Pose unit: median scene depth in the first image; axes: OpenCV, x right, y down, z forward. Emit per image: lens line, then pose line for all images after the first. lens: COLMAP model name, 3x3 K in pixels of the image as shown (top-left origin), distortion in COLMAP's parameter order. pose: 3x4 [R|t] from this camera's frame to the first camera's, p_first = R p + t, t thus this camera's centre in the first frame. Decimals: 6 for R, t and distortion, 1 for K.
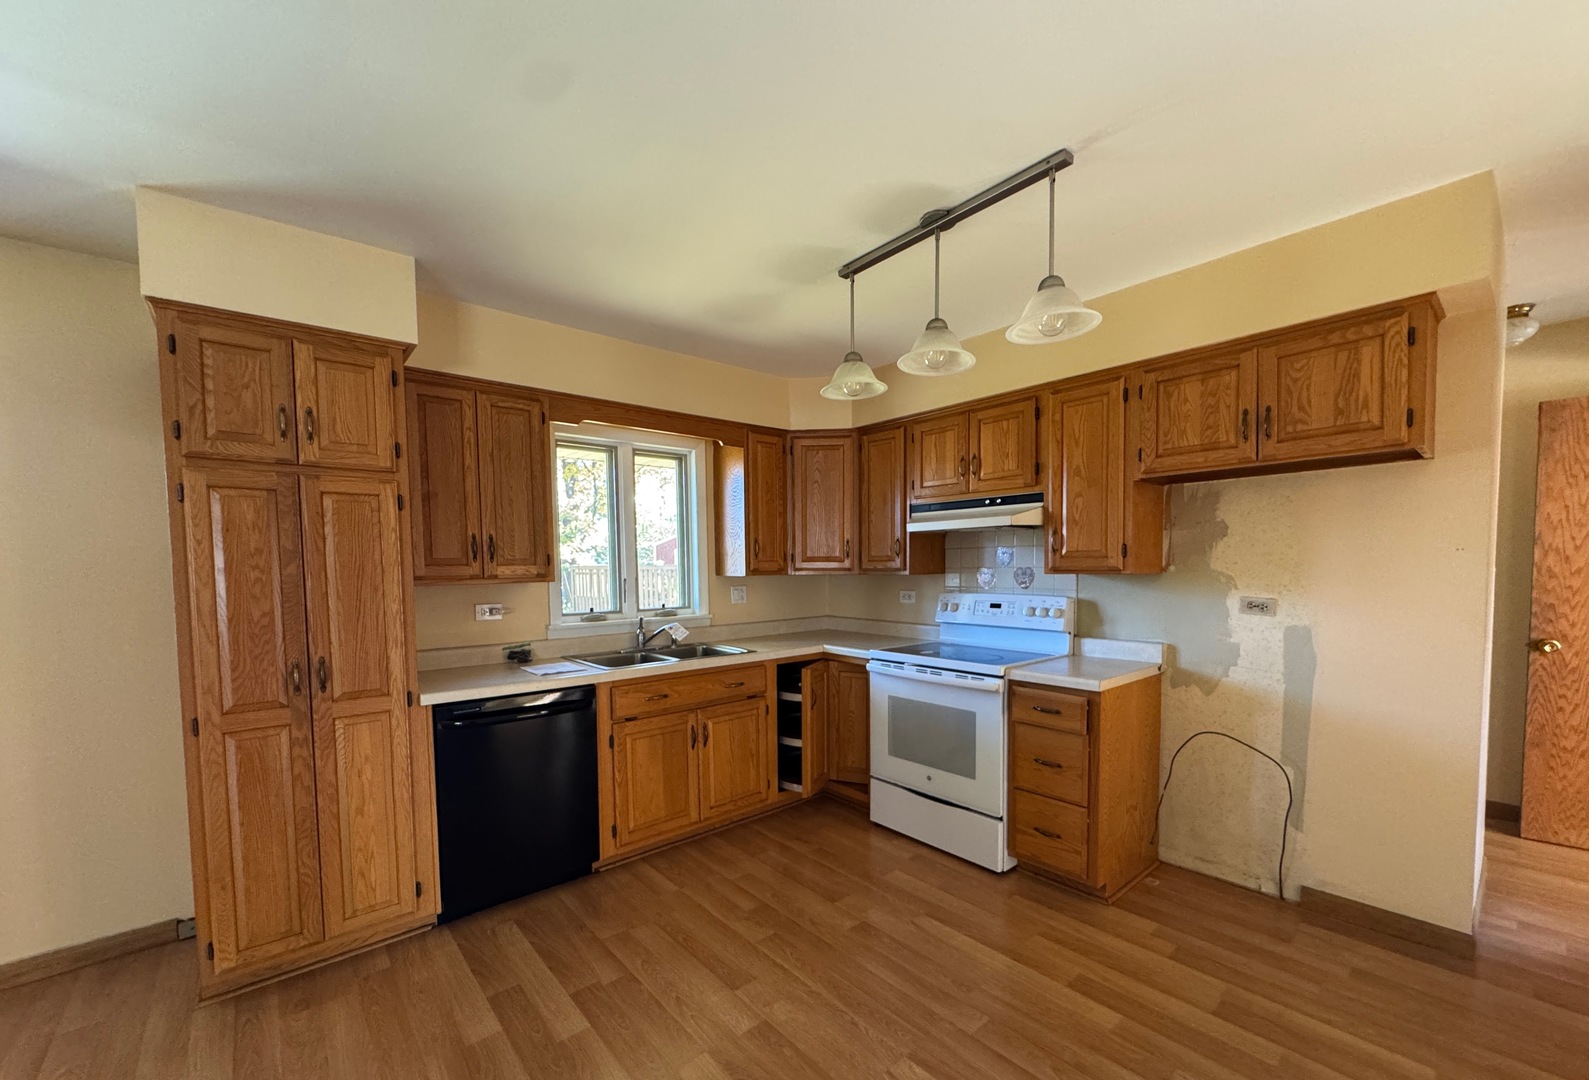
lens RADIAL K [[639.3, 0, 795.5], [0, 639.3, 597.2], [0, 0, 1]] dist [0.000026, -0.000098]
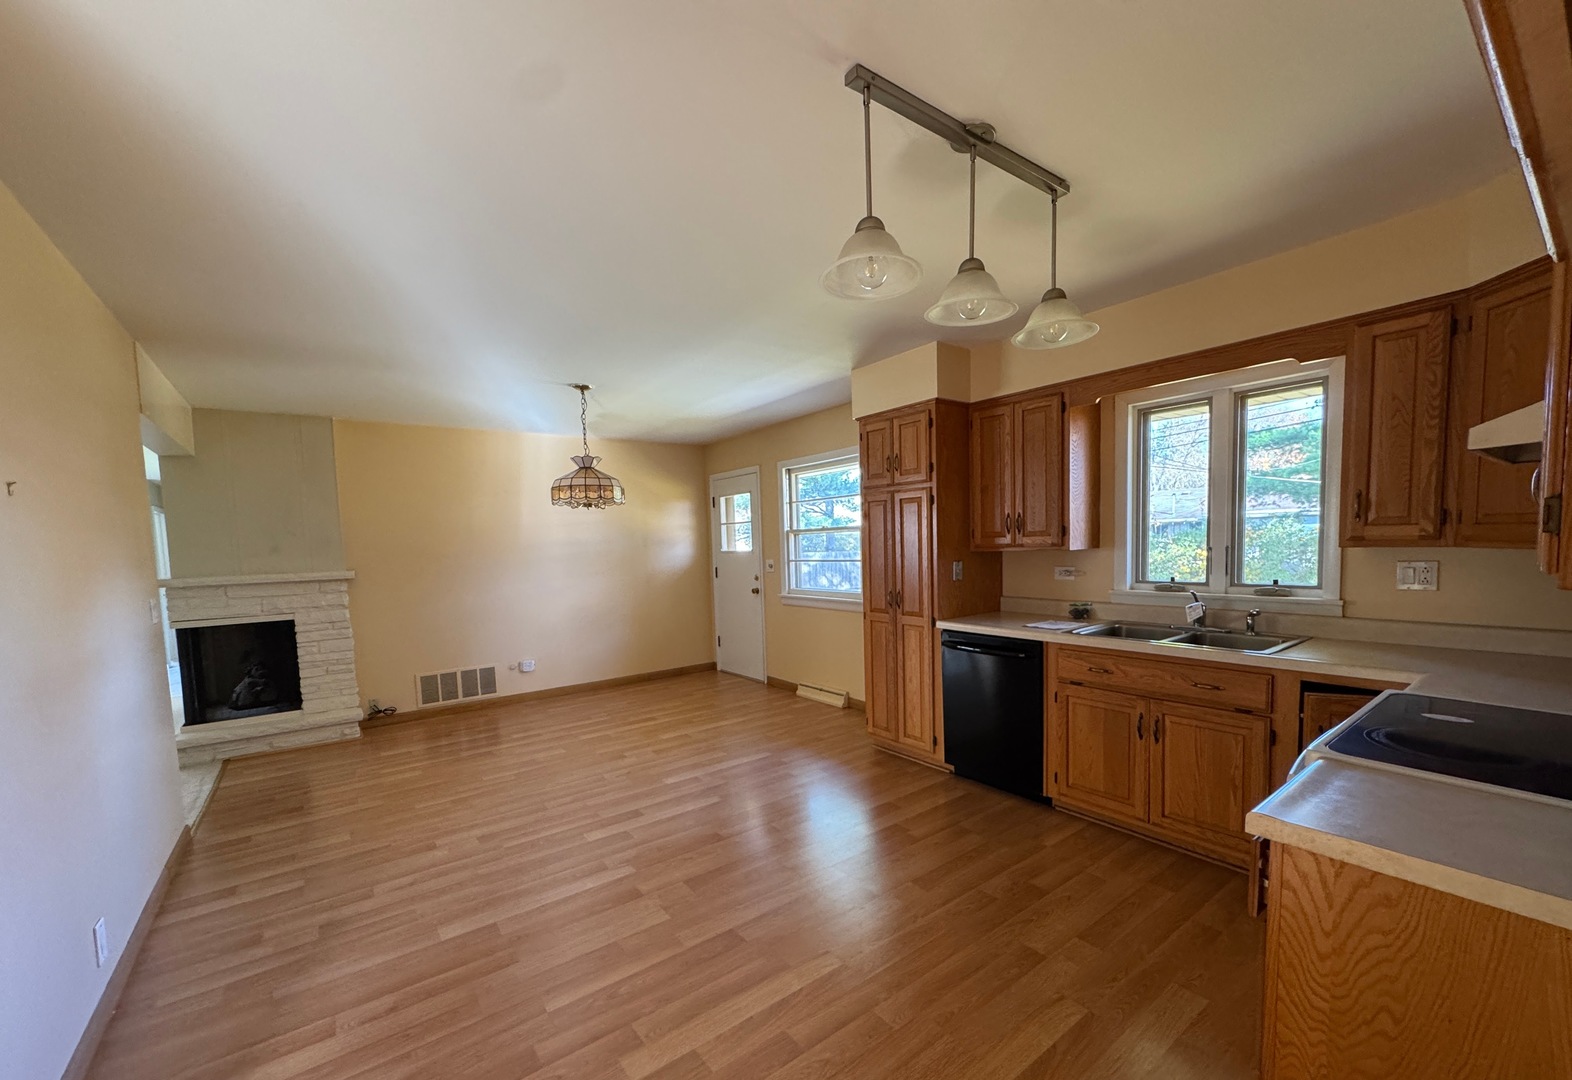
lens RADIAL K [[625.6, 0, 785.9], [0, 625.6, 592.3], [0, 0, 1]] dist [-0.001981, -0.000158]
pose [[-0.063757, 0.101318, -0.992809, 0.810687], [-0.015831, 0.994605, 0.102518, -0.059086], [0.997840, 0.022254, -0.061809, 0.603941]]
